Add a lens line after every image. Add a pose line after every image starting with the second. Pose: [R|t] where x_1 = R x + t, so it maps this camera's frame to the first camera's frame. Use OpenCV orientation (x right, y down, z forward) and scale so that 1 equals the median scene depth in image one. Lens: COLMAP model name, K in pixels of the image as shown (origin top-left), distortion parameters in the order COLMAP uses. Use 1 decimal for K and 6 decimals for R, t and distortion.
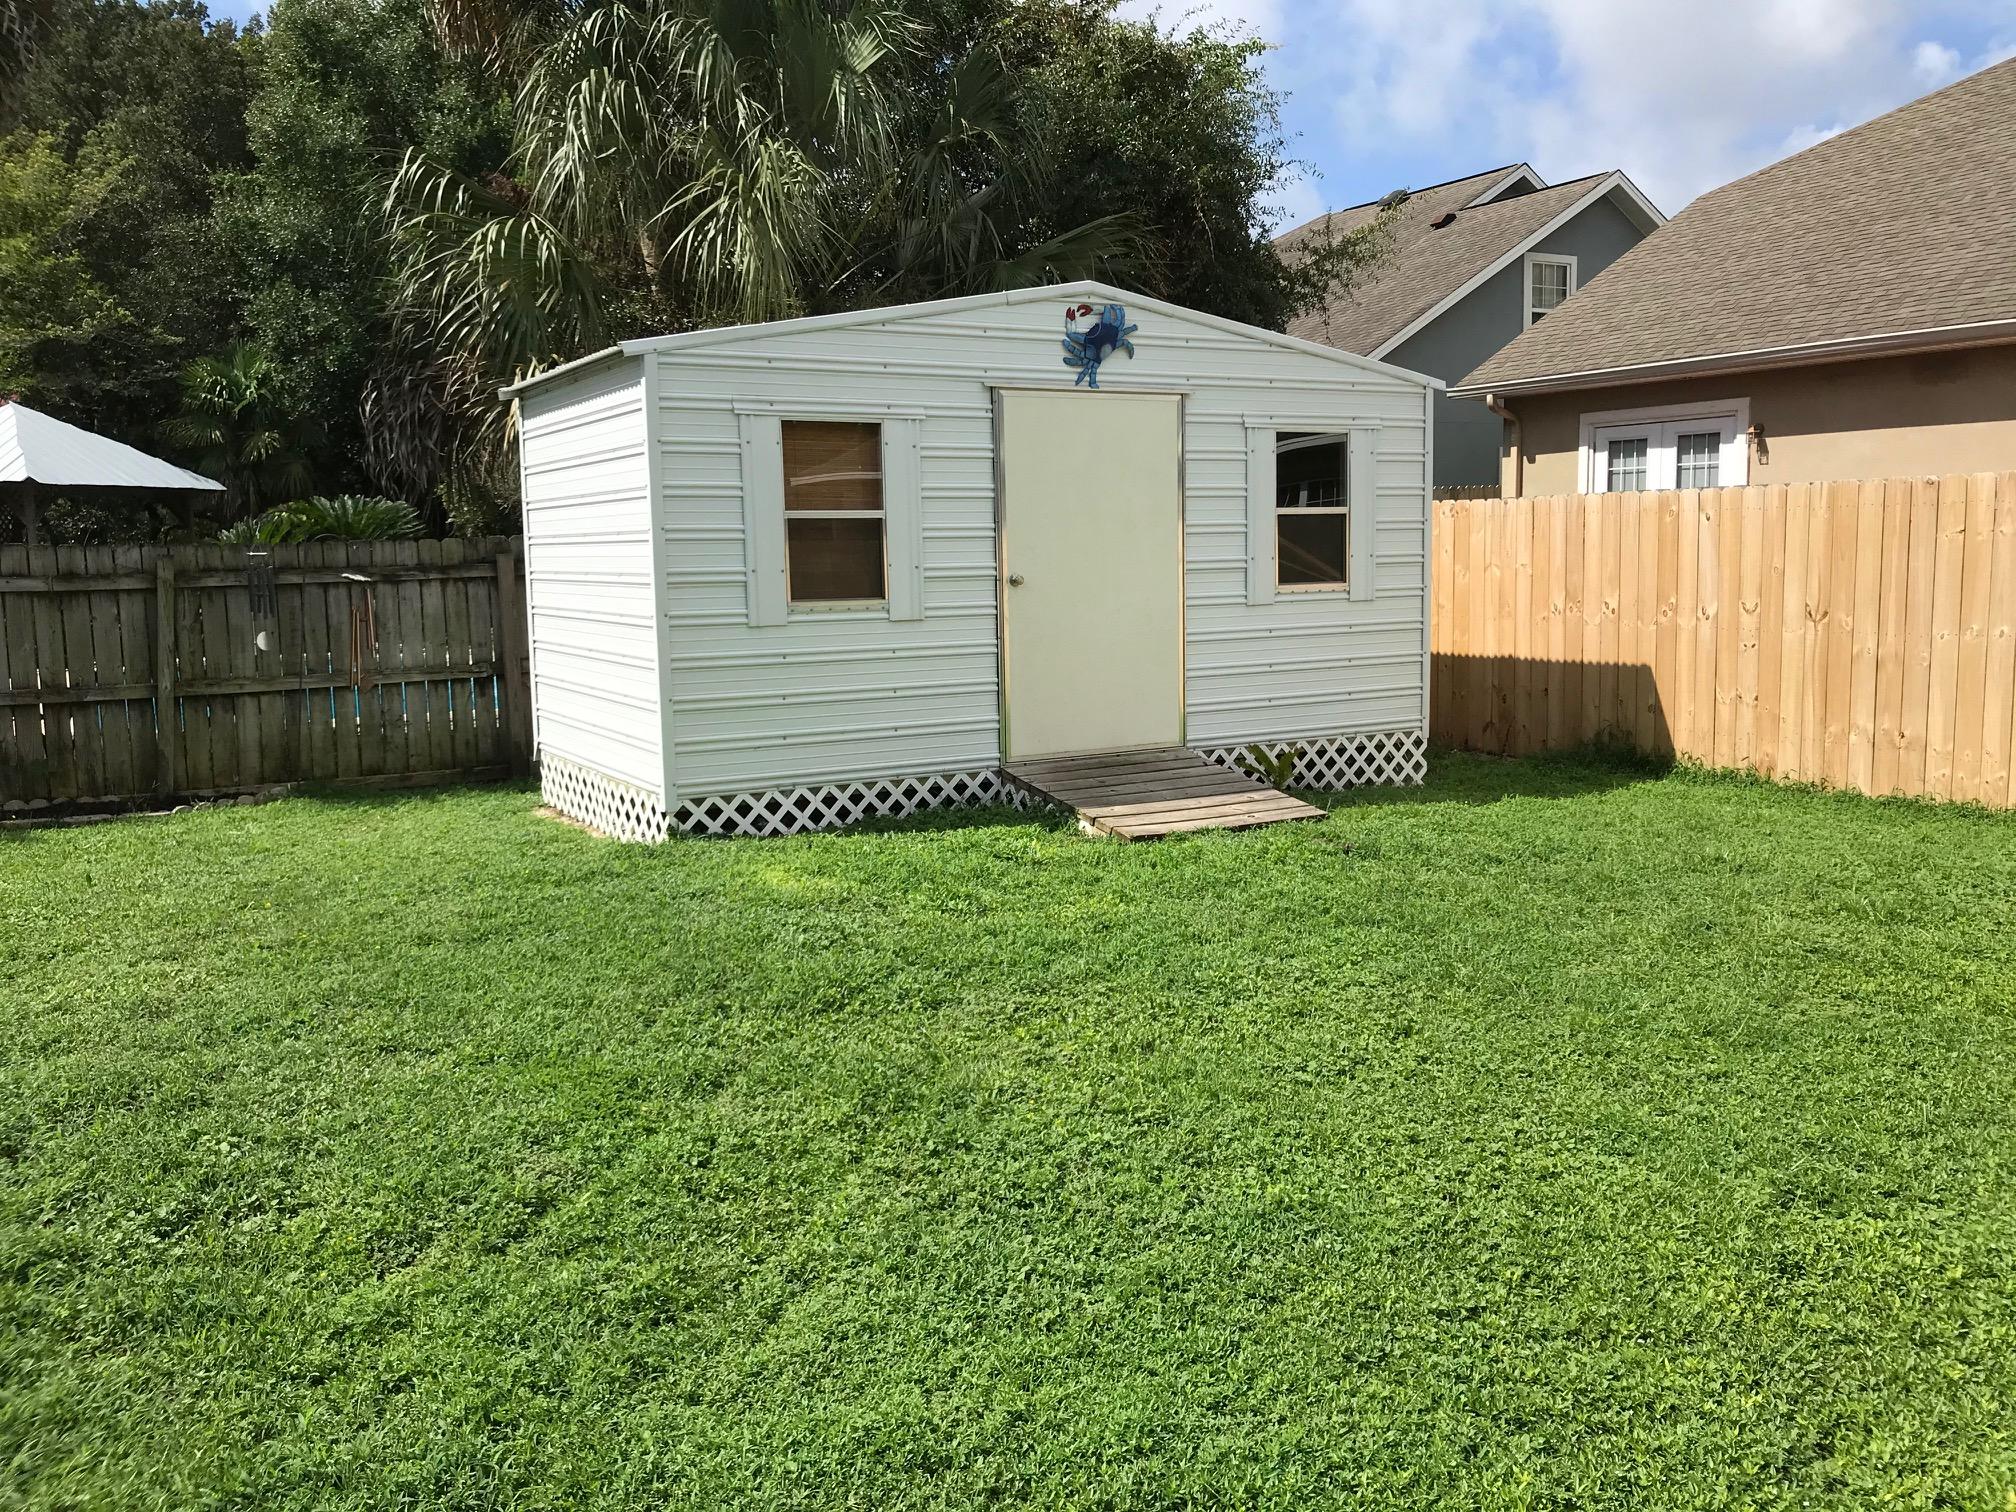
lens RADIAL K [[1659.9, 0, 1008.1], [0, 1659.9, 755.0], [0, 0, 1]] dist [0.050997, -0.061979]
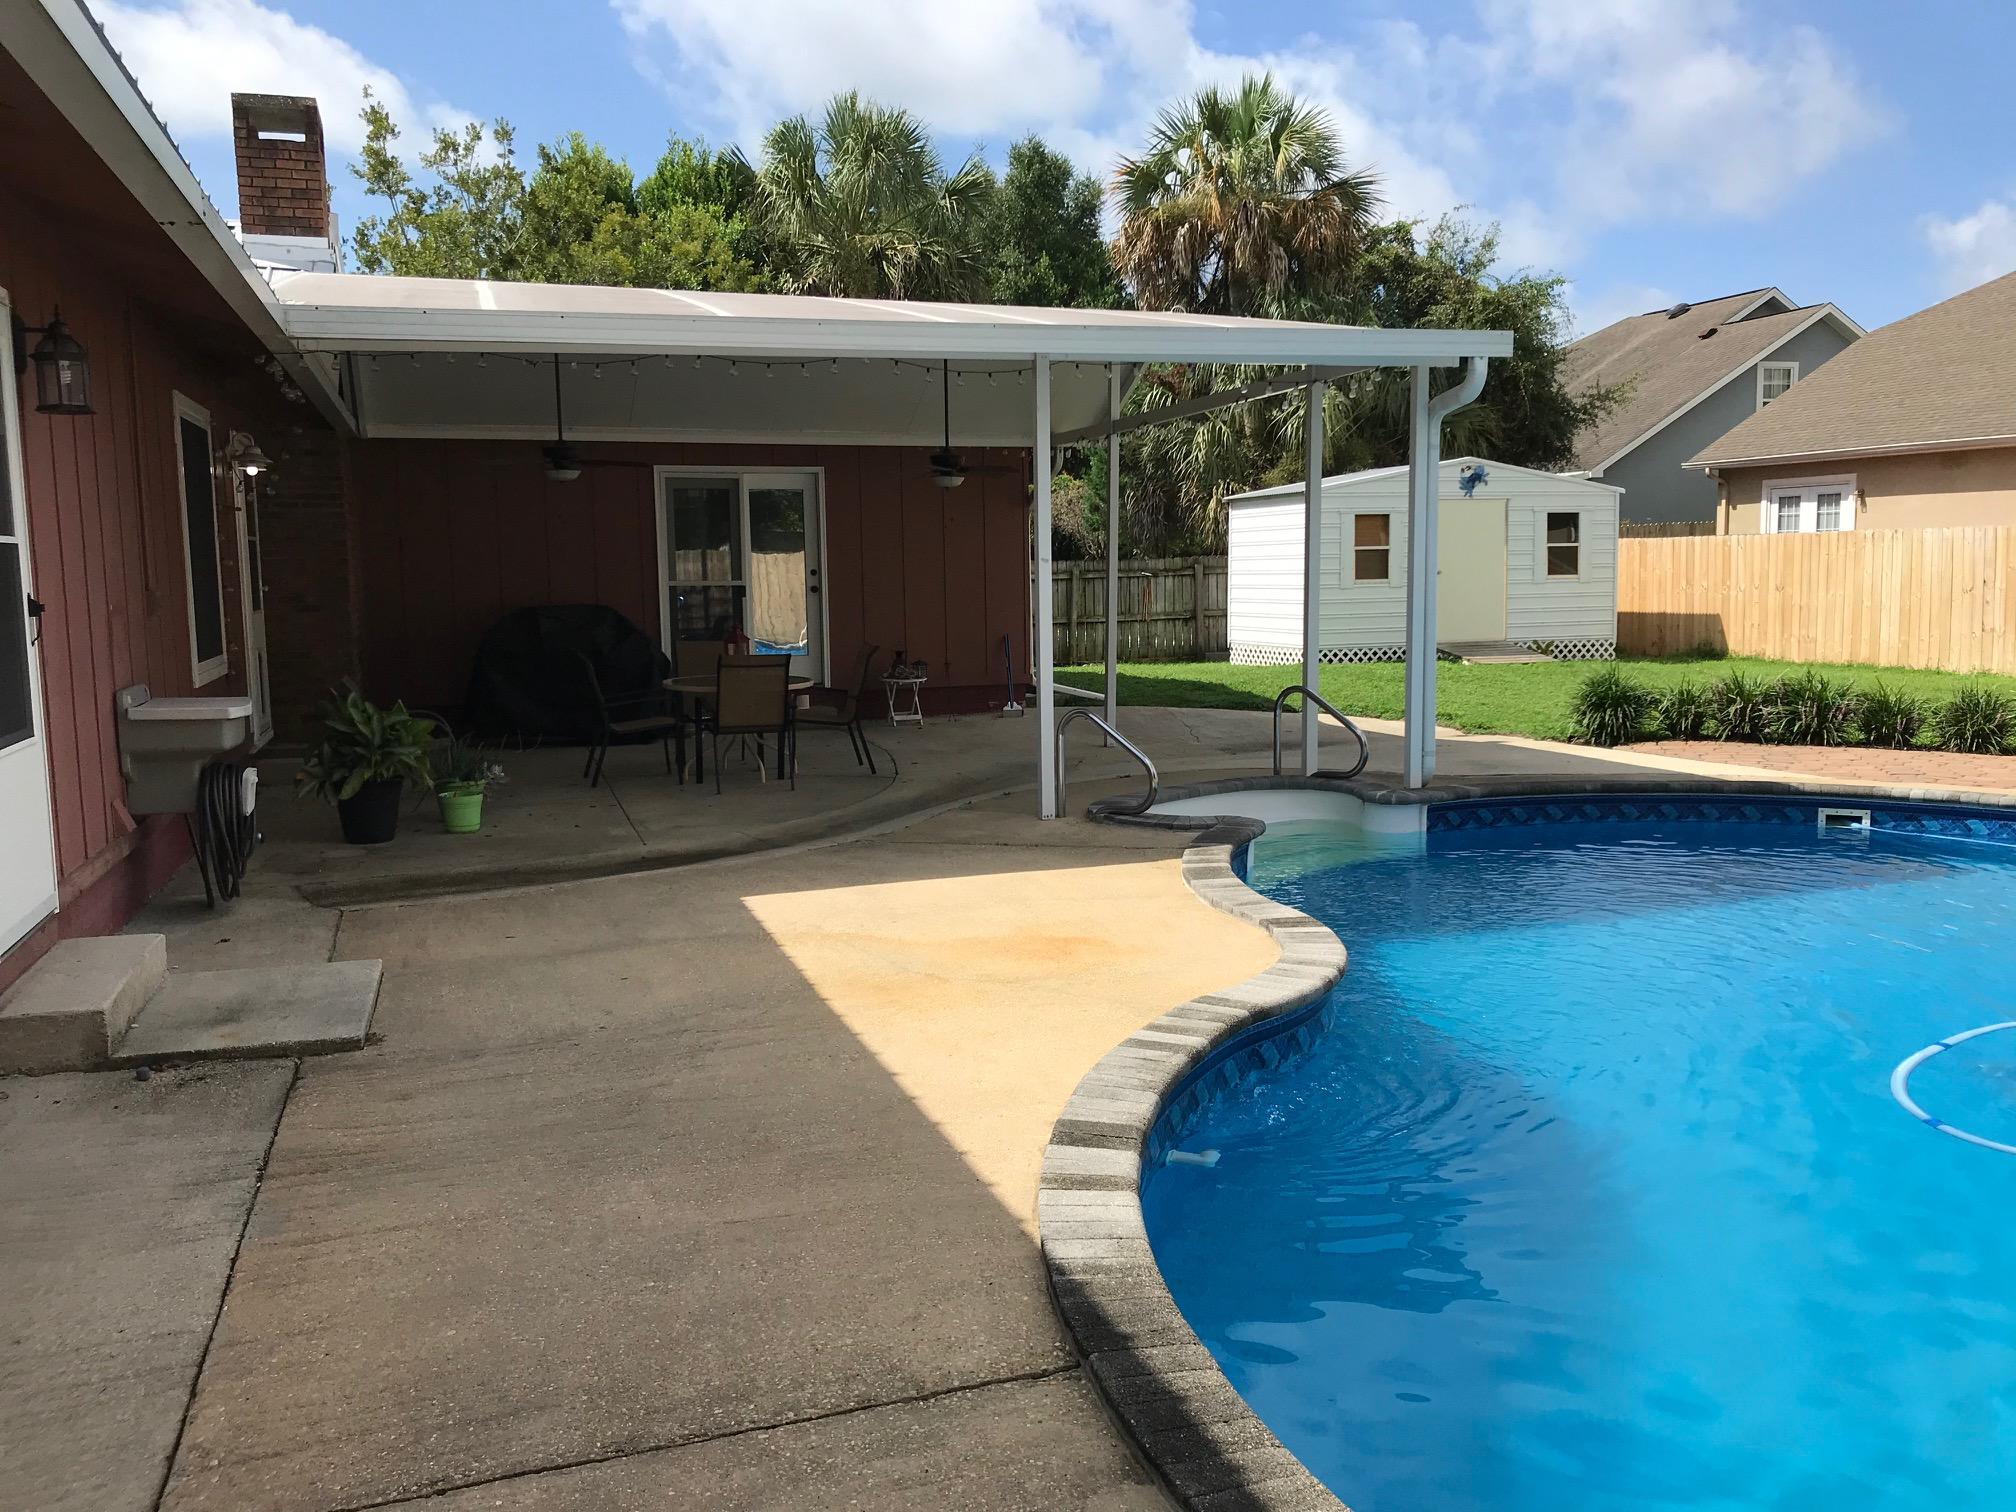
lens RADIAL K [[1659.9, 0, 1045.5], [0, 1659.9, 755.4], [0, 0, 1]] dist [0.050997, -0.061979]
pose [[0.985035, 0.021146, -0.171055, -0.125490], [-0.022687, 0.999718, -0.007062, 0.178157], [0.170857, 0.010837, 0.985236, -1.397636]]
